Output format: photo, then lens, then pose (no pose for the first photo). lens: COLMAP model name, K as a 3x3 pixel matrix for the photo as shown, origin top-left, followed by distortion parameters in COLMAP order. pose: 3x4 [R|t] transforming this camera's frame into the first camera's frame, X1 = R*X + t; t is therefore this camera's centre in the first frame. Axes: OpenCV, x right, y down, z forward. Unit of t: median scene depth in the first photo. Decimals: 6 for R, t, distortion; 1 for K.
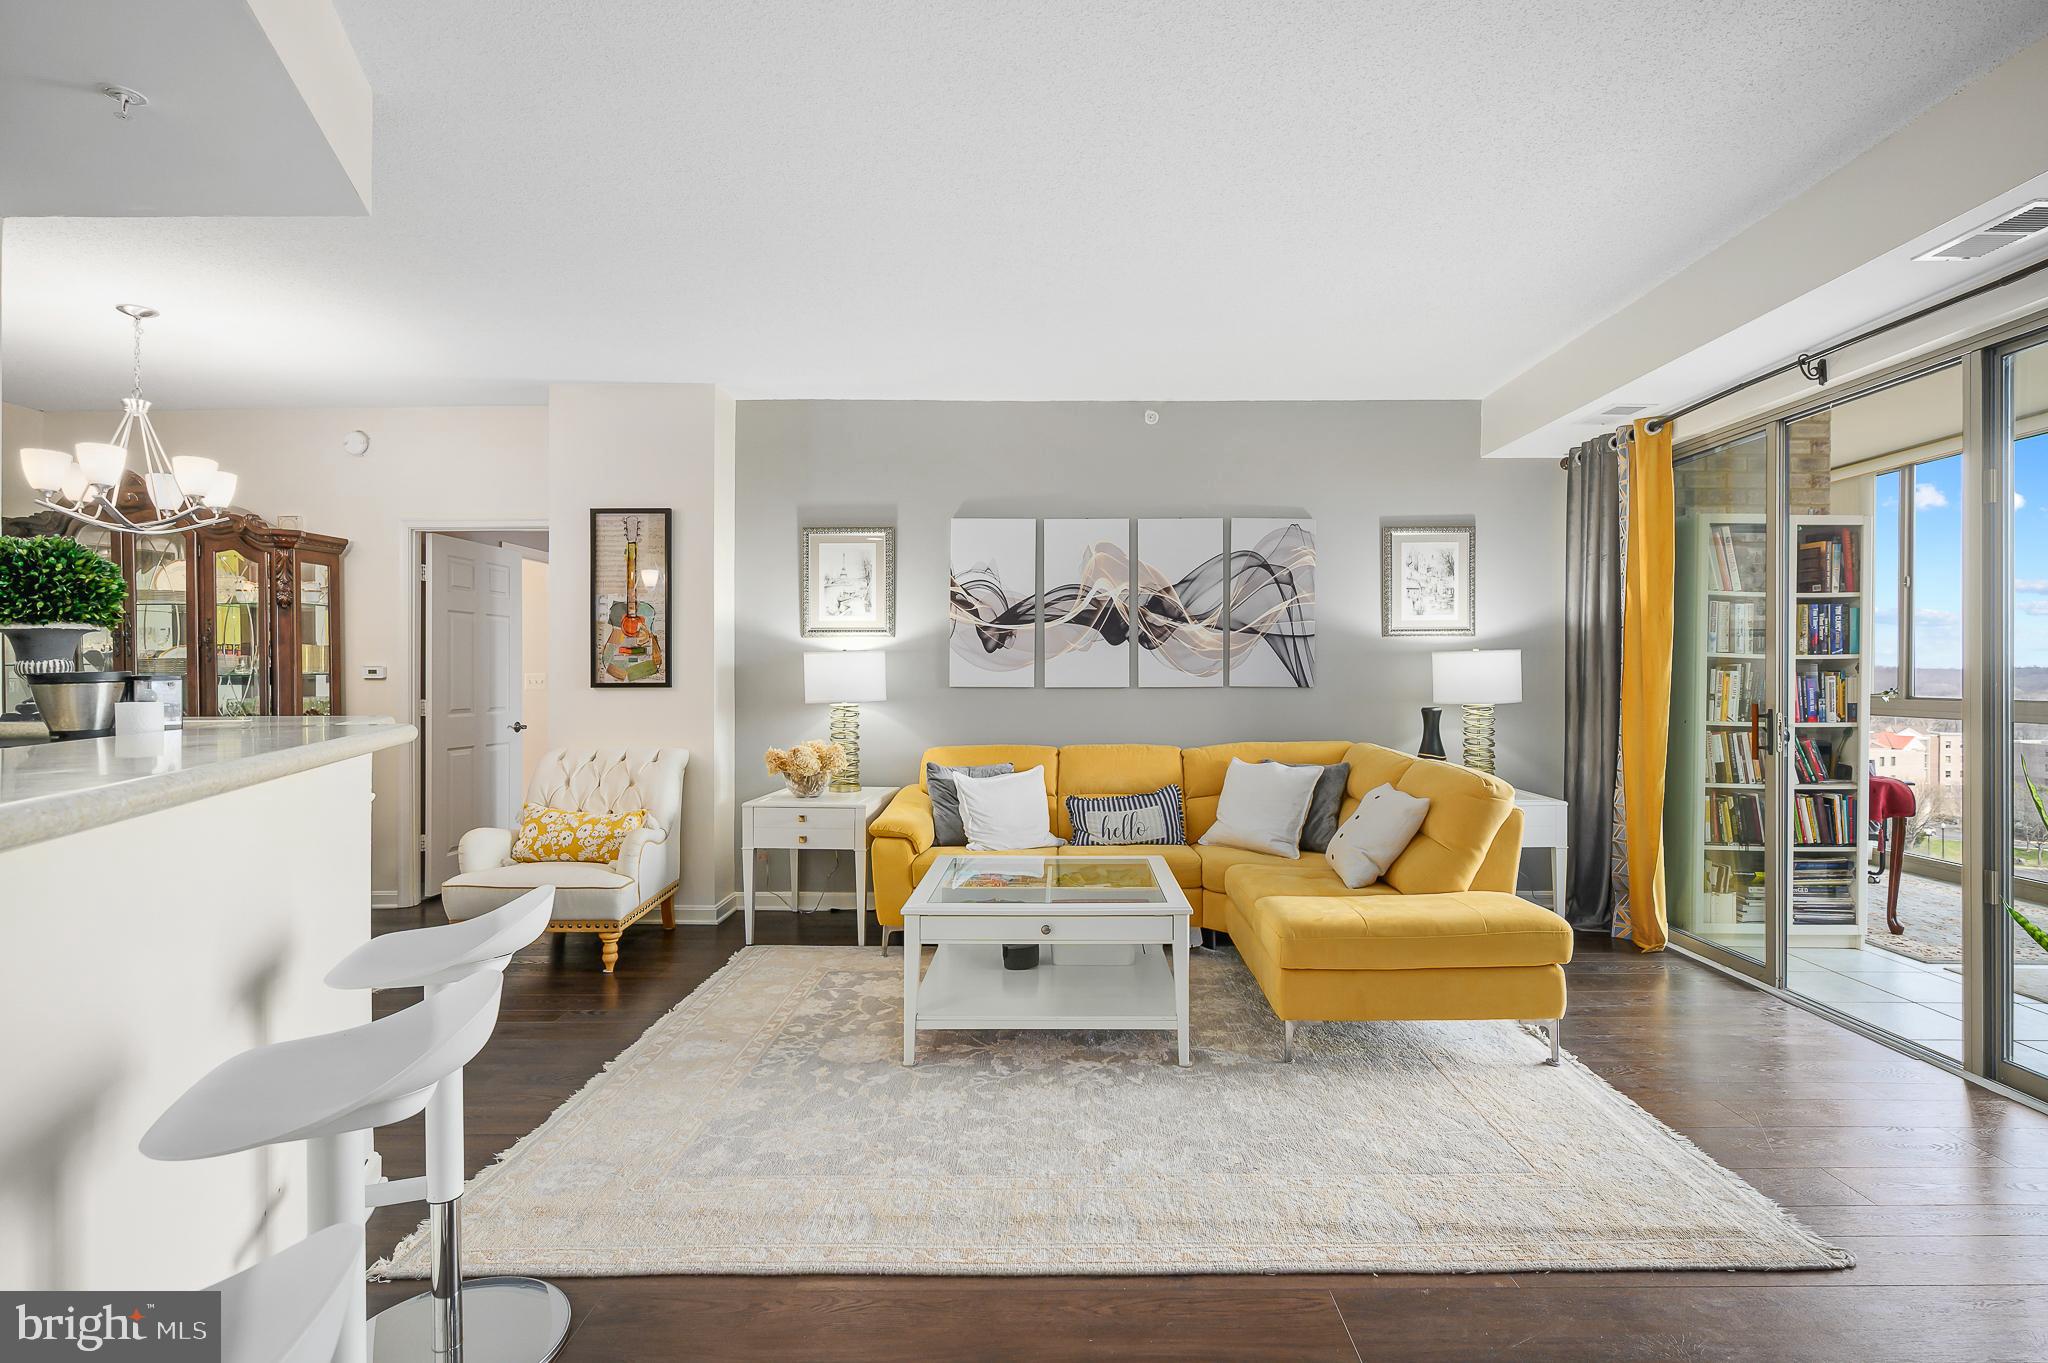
lens RADIAL K [[1006.6, 0, 1052.3], [0, 1006.6, 673.7], [0, 0, 1]] dist [0.002257, 0.000135]
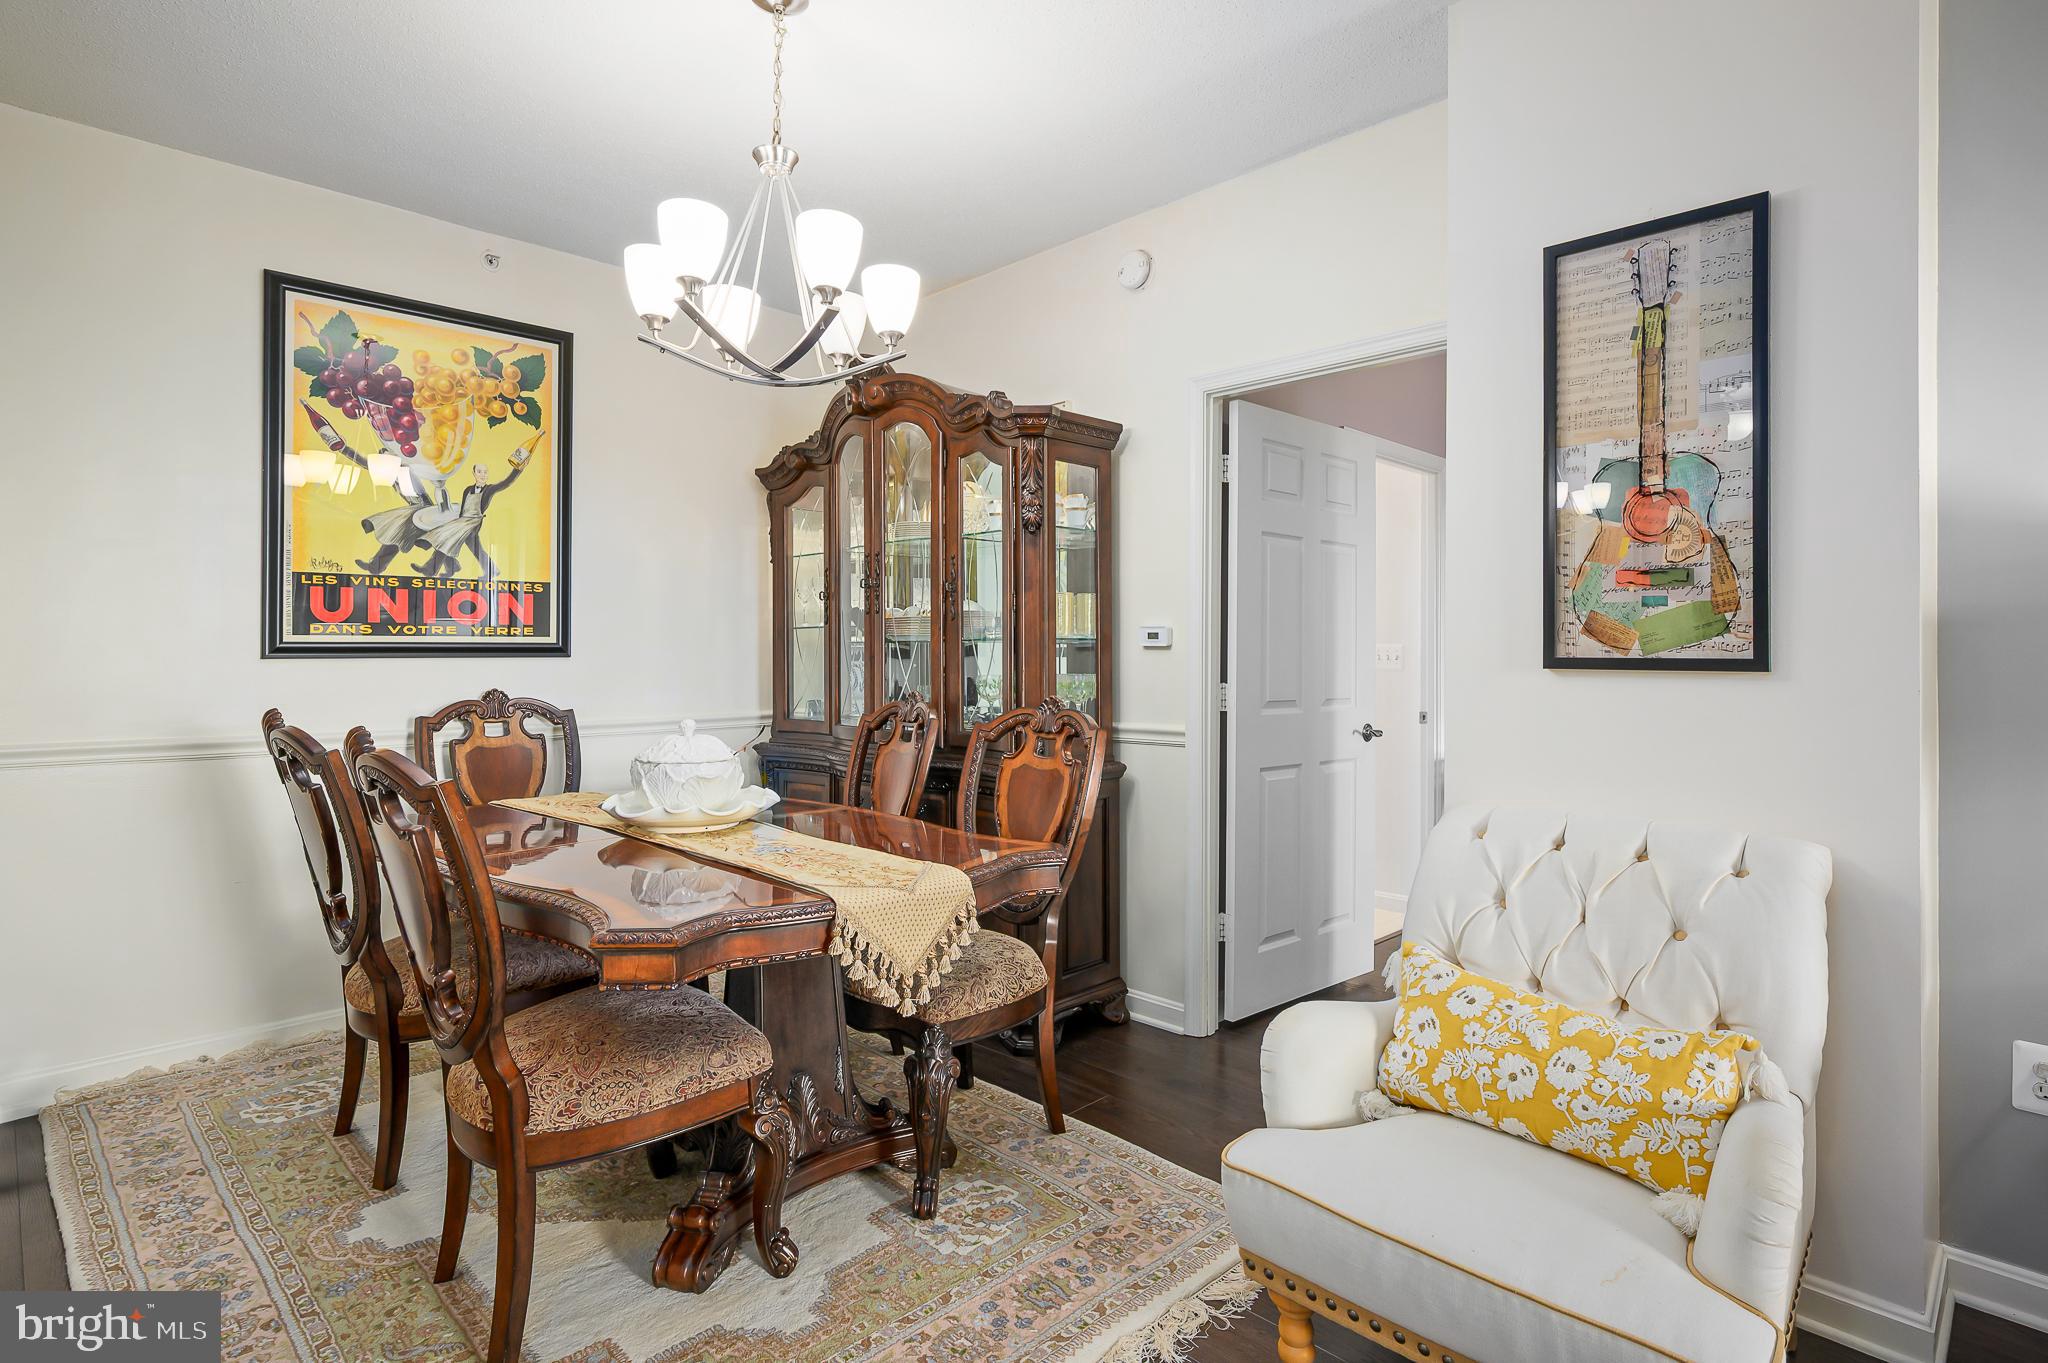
lens RADIAL K [[1042.3, 0, 1029.0], [0, 1042.3, 640.4], [0, 0, 1]] dist [-0.002523, -0.000628]
pose [[0.709317, -0.000795, -0.704890, -0.321796], [-0.008353, 0.999920, -0.009534, 0.008605], [0.704841, 0.012651, 0.709253, 0.568816]]
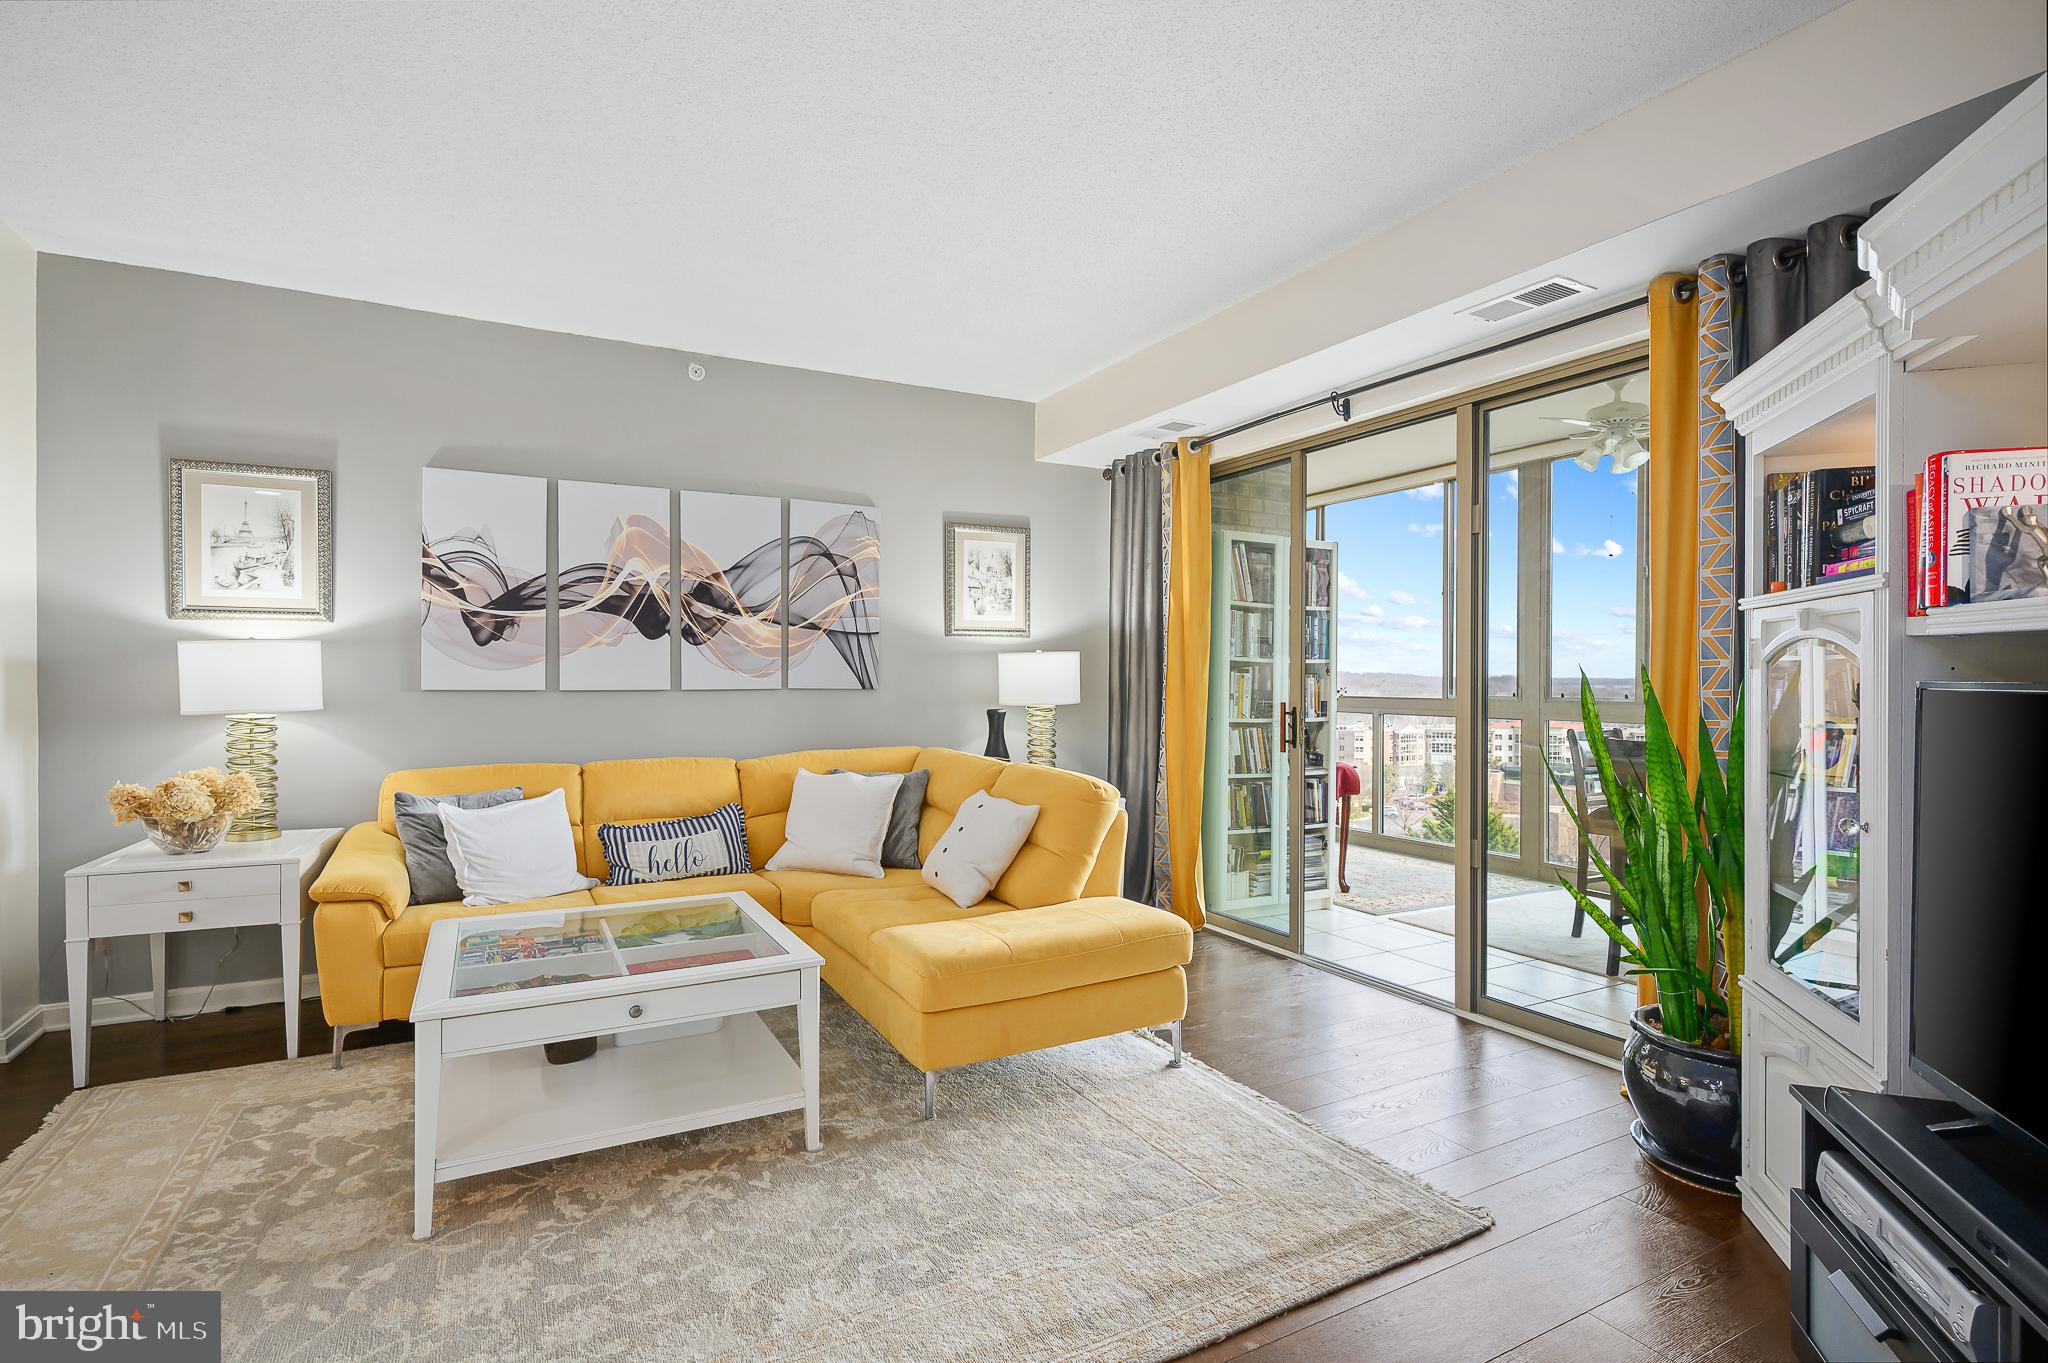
lens RADIAL K [[1006.4, 0, 1024.1], [0, 1006.4, 685.1], [0, 0, 1]] dist [0.000318, 0.000925]
pose [[0.877679, -0.001611, 0.479245, -0.074422], [-0.002904, 0.999958, 0.008680, 0.001559], [-0.479239, -0.009010, 0.877638, 0.133604]]
